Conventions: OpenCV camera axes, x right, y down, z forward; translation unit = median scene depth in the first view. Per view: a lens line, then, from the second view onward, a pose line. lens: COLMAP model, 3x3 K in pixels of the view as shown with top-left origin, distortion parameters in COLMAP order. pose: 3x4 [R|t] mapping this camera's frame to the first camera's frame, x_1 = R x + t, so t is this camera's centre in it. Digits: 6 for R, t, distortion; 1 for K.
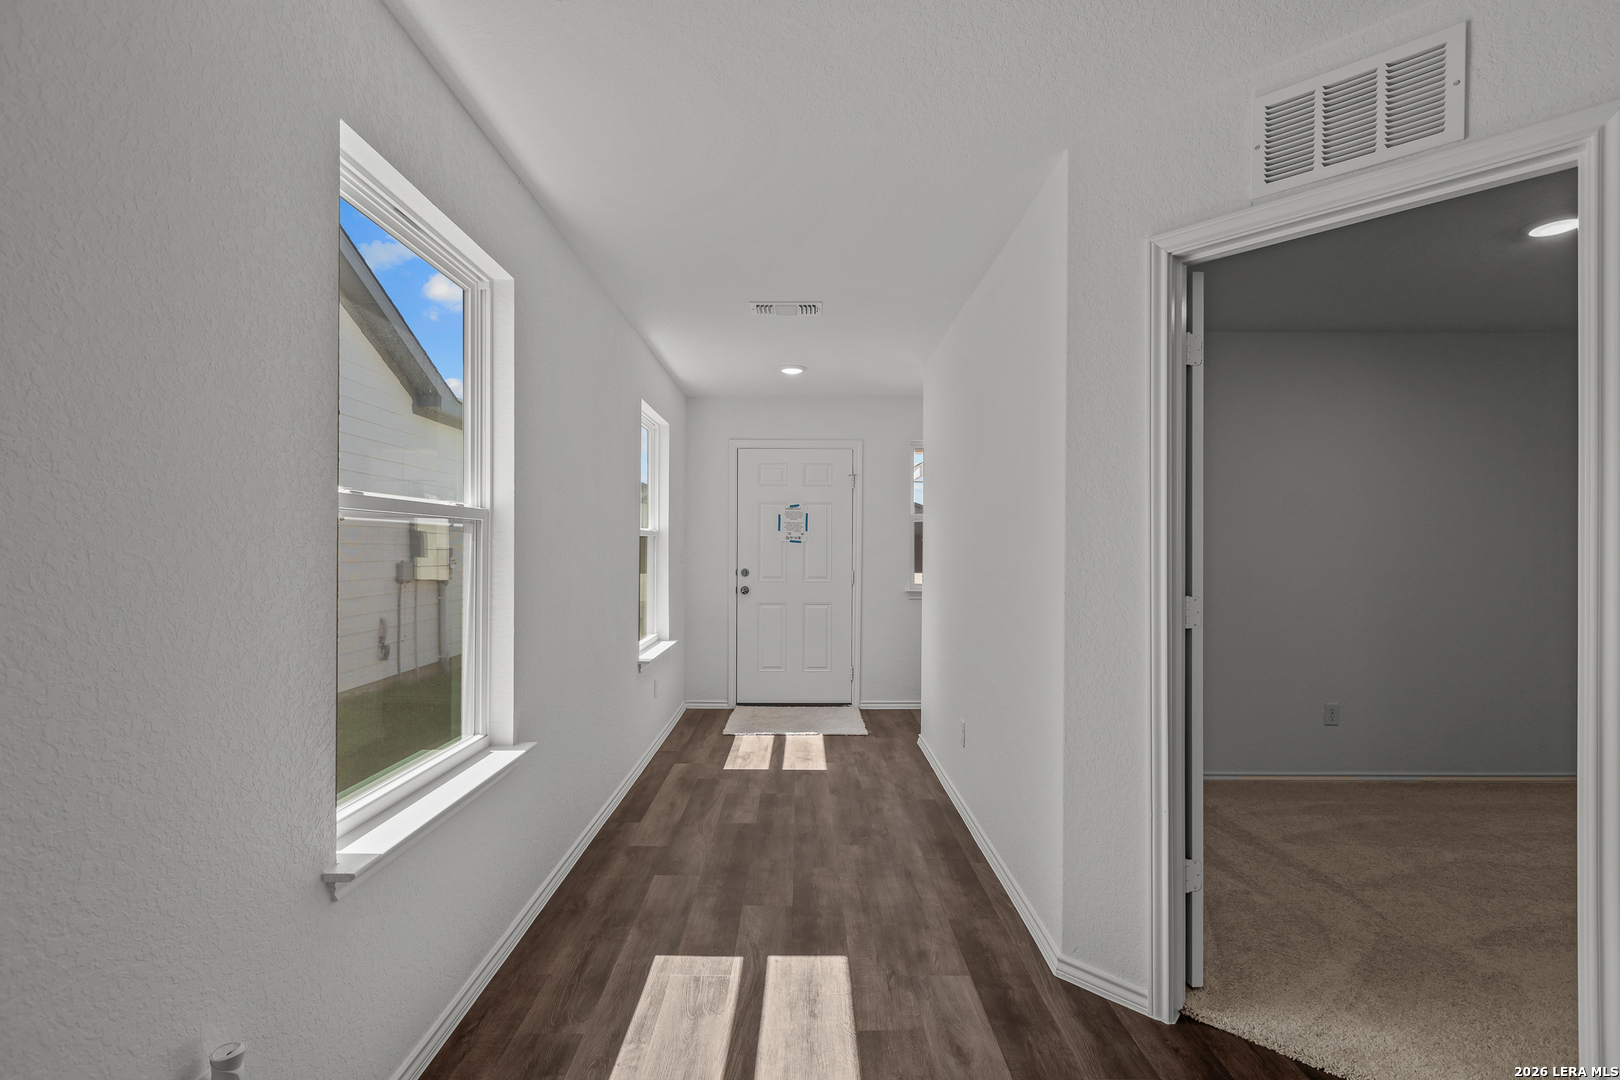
lens RADIAL K [[737.5, 0, 810.0], [0, 737.5, 540.0], [0, 0, 1]] dist [0.003325, -0.001405]
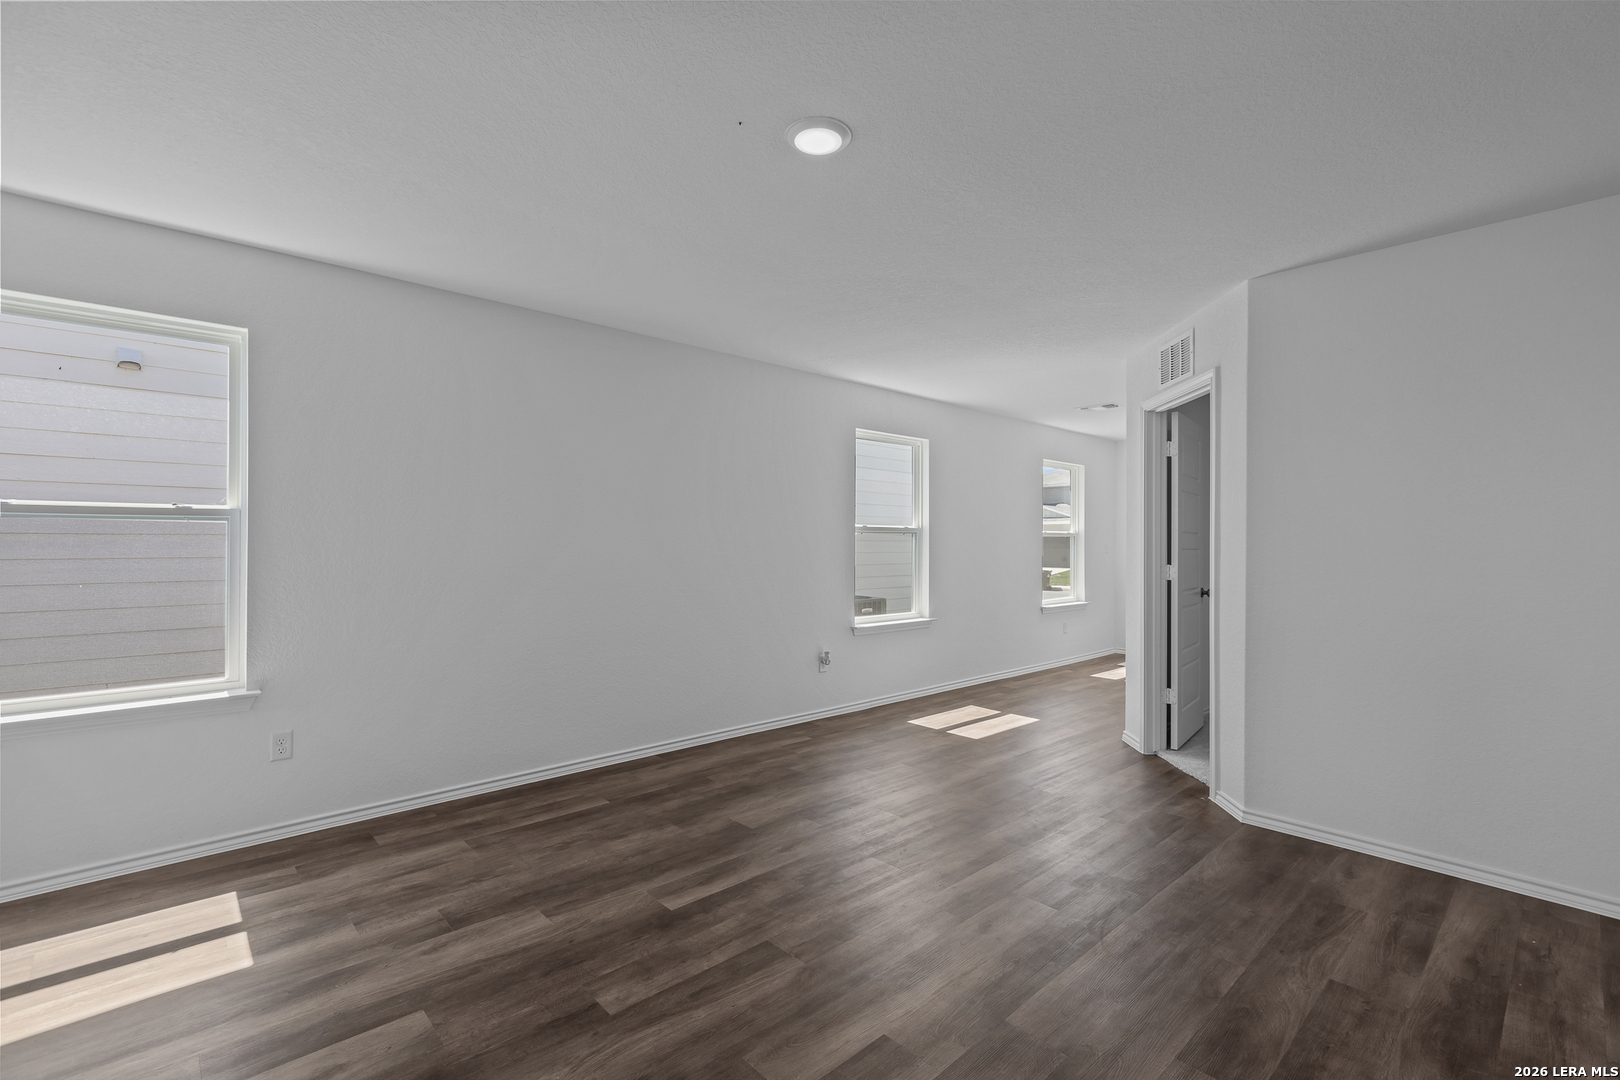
lens RADIAL K [[714.9, 0, 798.7], [0, 714.9, 539.9], [0, 0, 1]] dist [0.000601, -0.000532]
pose [[0.665930, -0.001647, -0.746012, 0.646480], [0.003772, 0.999992, 0.001159, -0.001030], [0.746004, -0.003585, 0.665931, -0.567563]]
